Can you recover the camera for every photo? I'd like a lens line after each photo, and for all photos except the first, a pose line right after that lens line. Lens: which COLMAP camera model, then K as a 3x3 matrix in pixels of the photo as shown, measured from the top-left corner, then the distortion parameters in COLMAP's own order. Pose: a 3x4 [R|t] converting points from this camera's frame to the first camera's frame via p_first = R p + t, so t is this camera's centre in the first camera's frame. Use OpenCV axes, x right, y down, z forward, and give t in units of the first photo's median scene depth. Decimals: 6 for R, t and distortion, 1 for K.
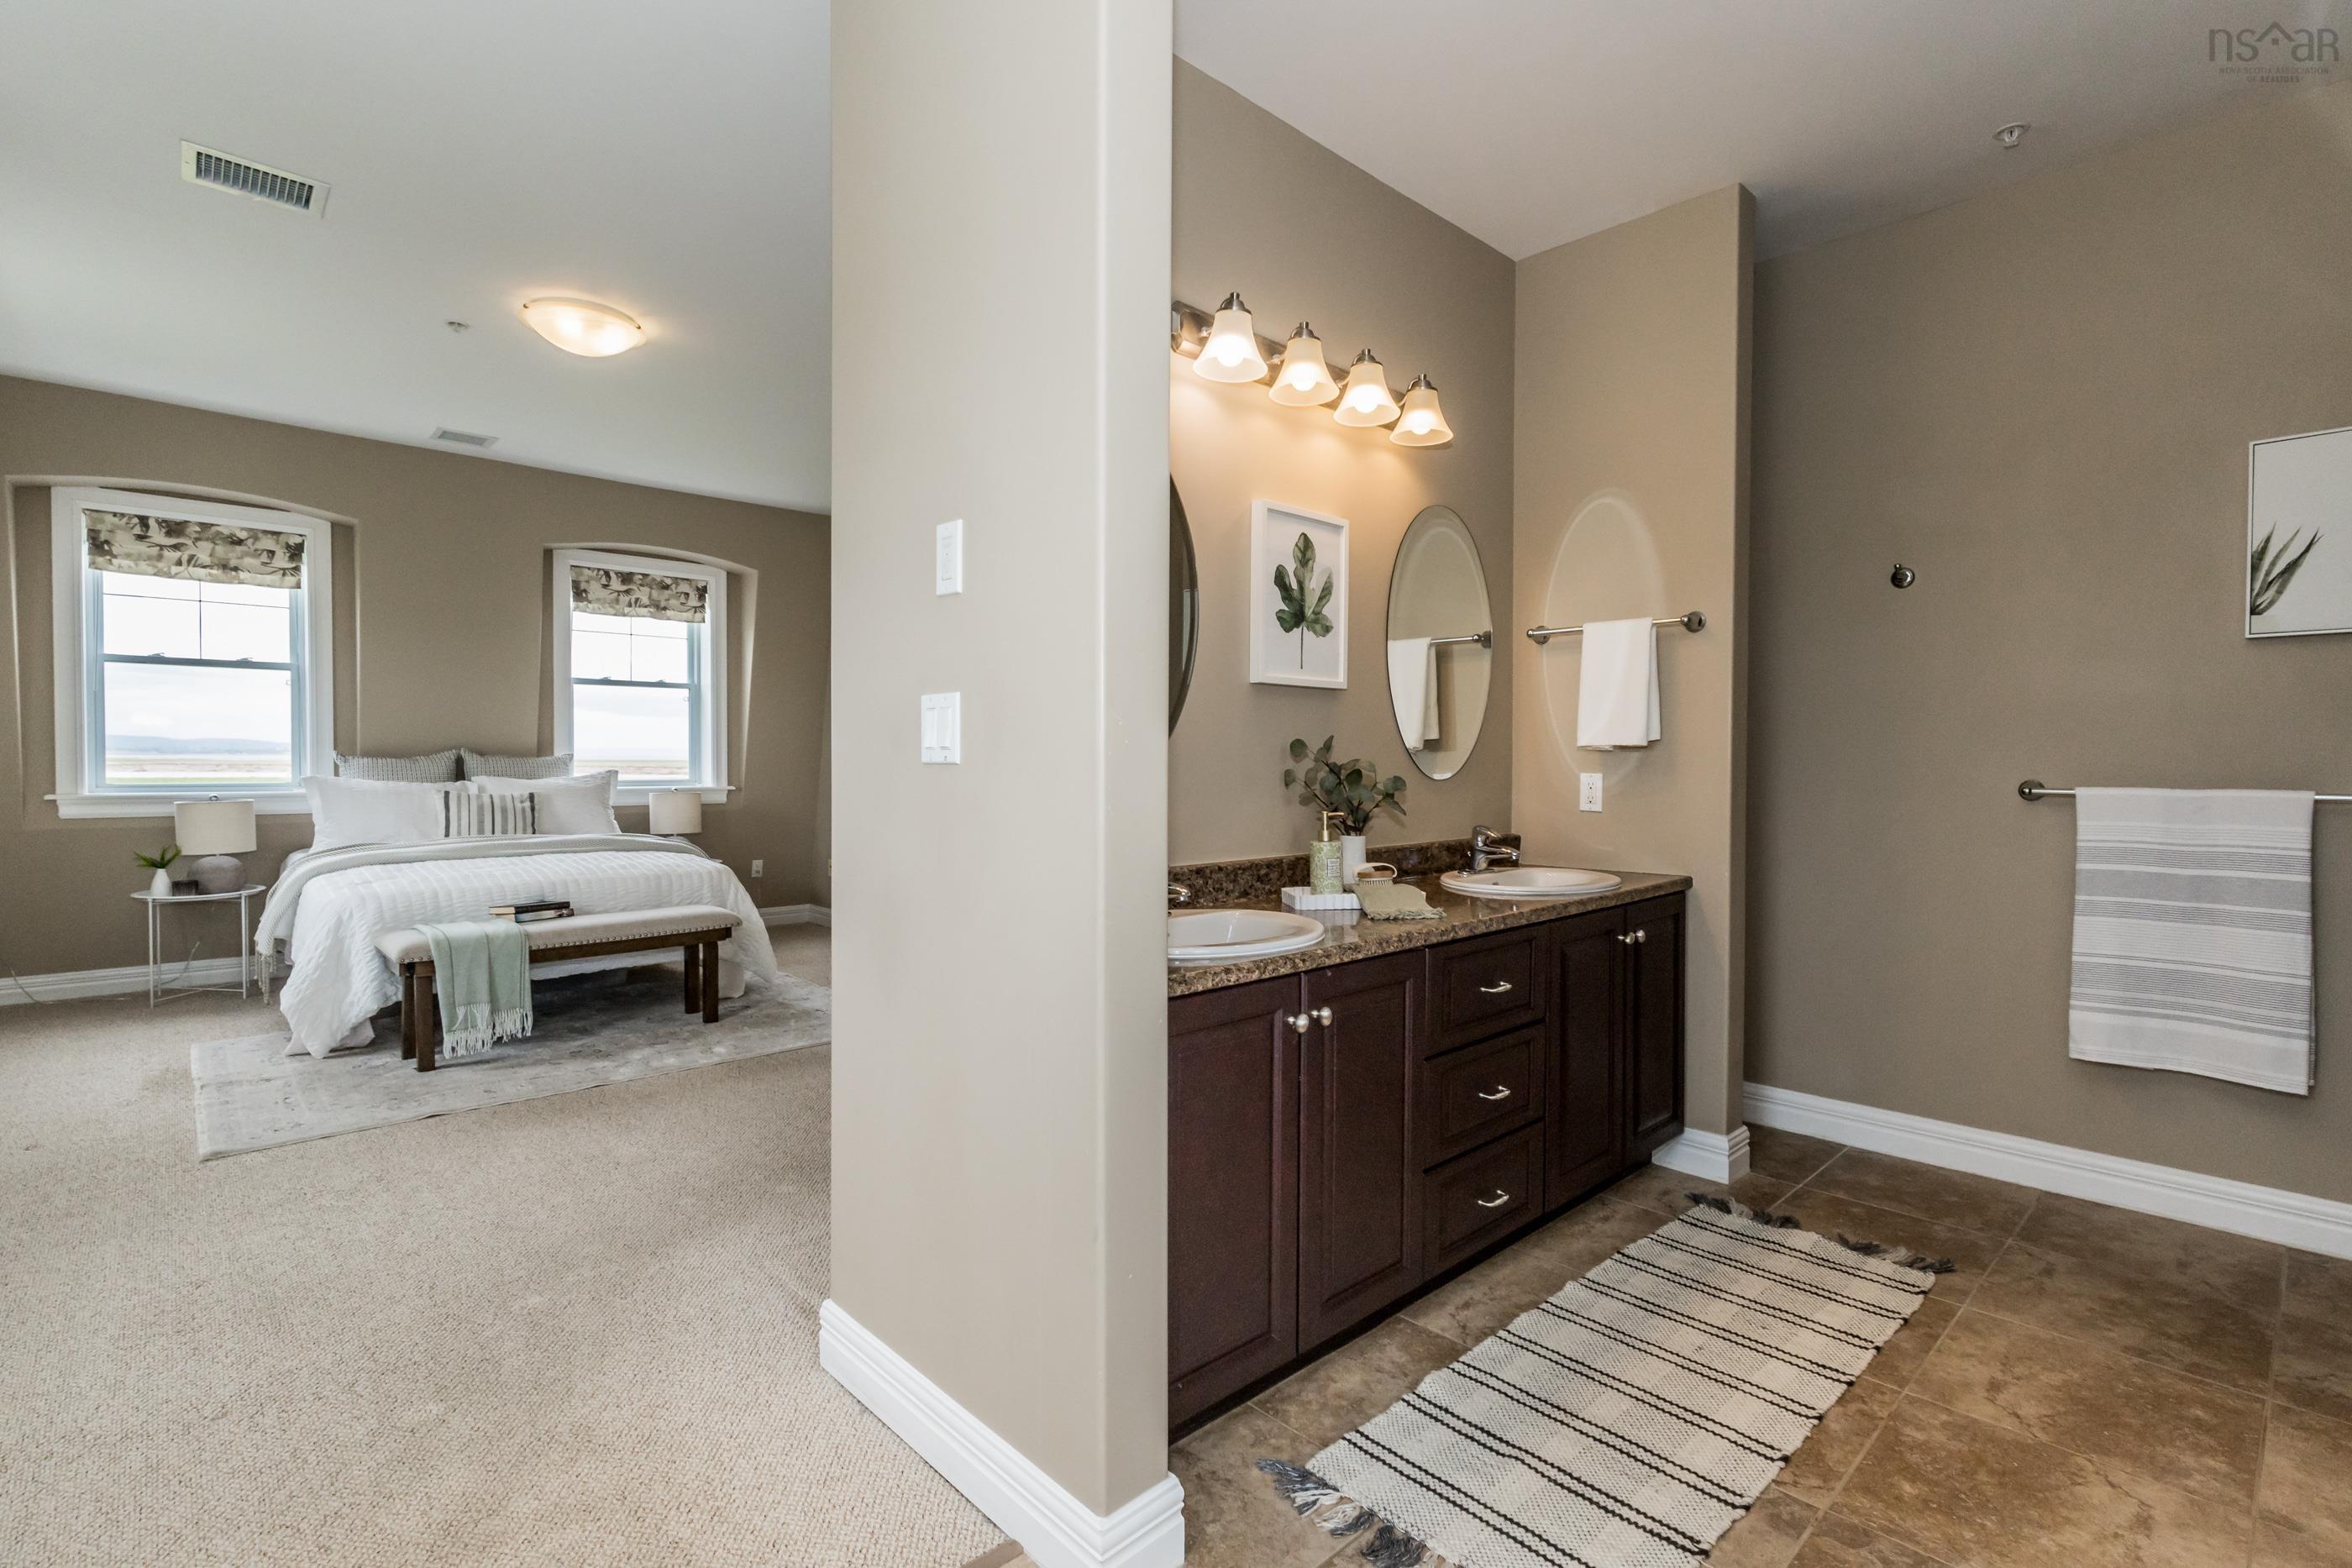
lens RADIAL K [[1081.5, 0, 1171.4], [0, 1081.5, 779.9], [0, 0, 1]] dist [0.004440, 0.000206]
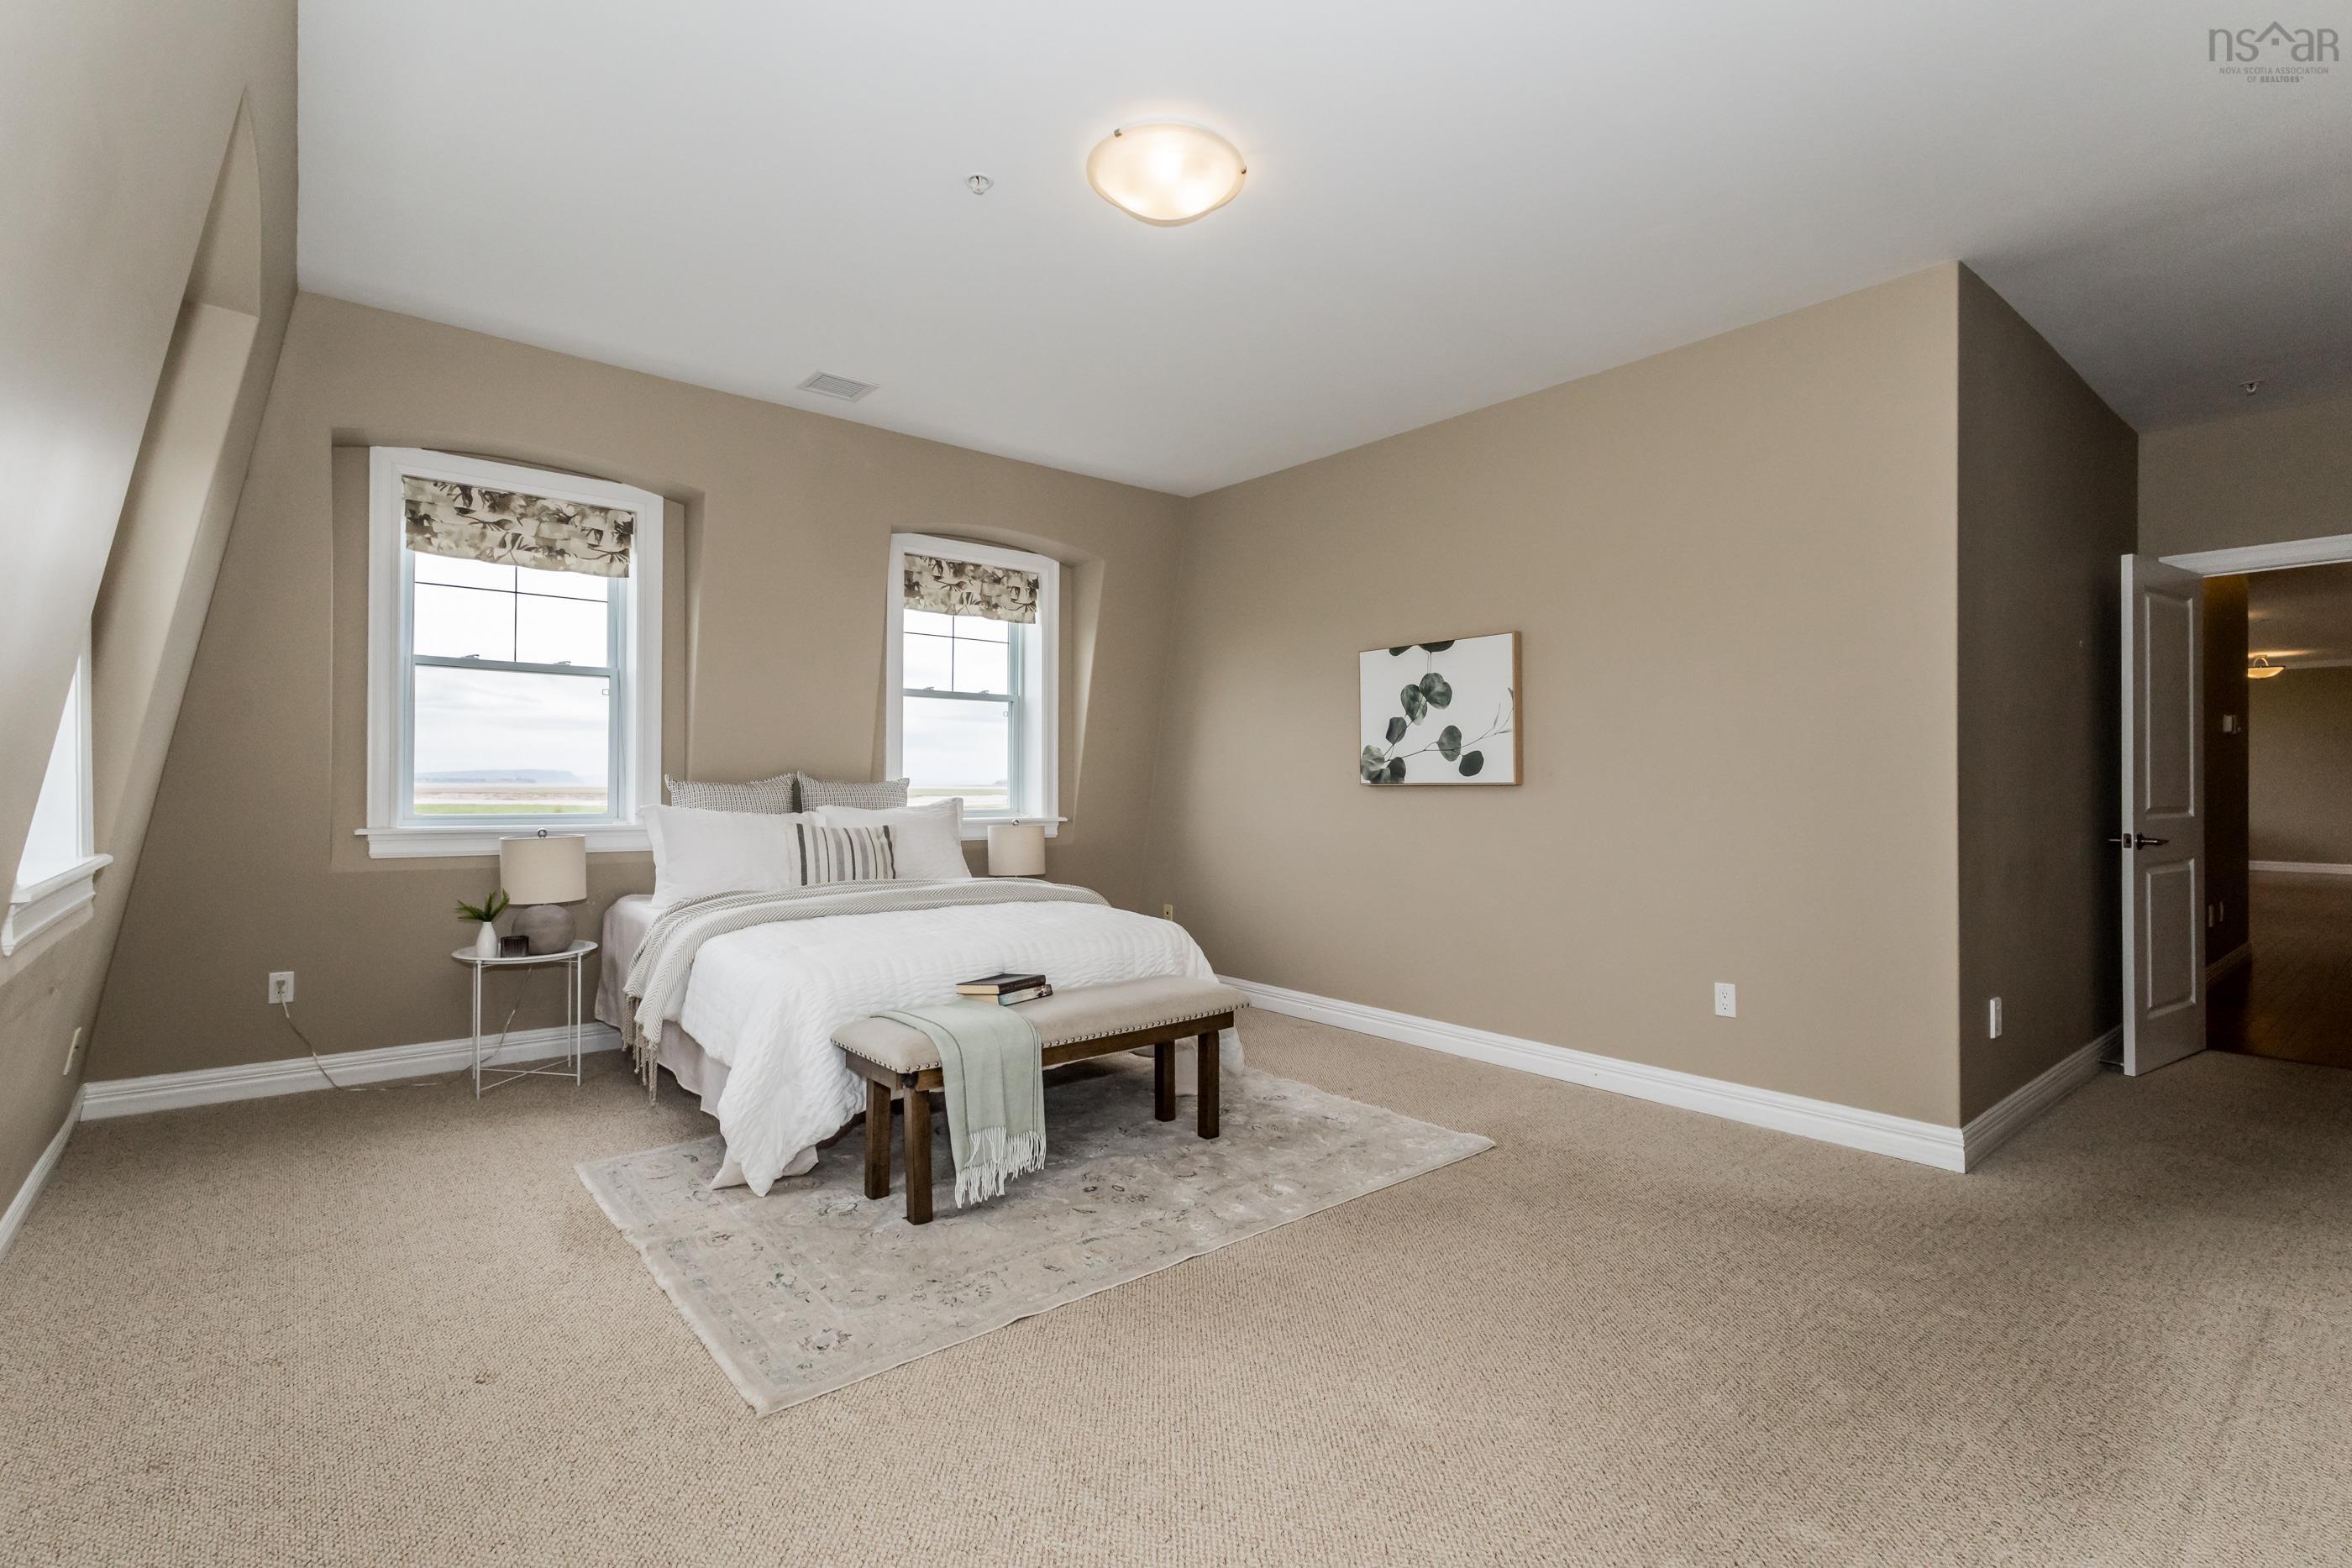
lens RADIAL K [[1081.5, 0, 1171.4], [0, 1081.5, 779.9], [0, 0, 1]] dist [0.004440, 0.000206]
pose [[0.998293, -0.000045, -0.058413, -0.365872], [-0.001347, 0.999716, -0.023803, -0.003927], [0.058397, 0.023841, 0.998009, 0.222277]]
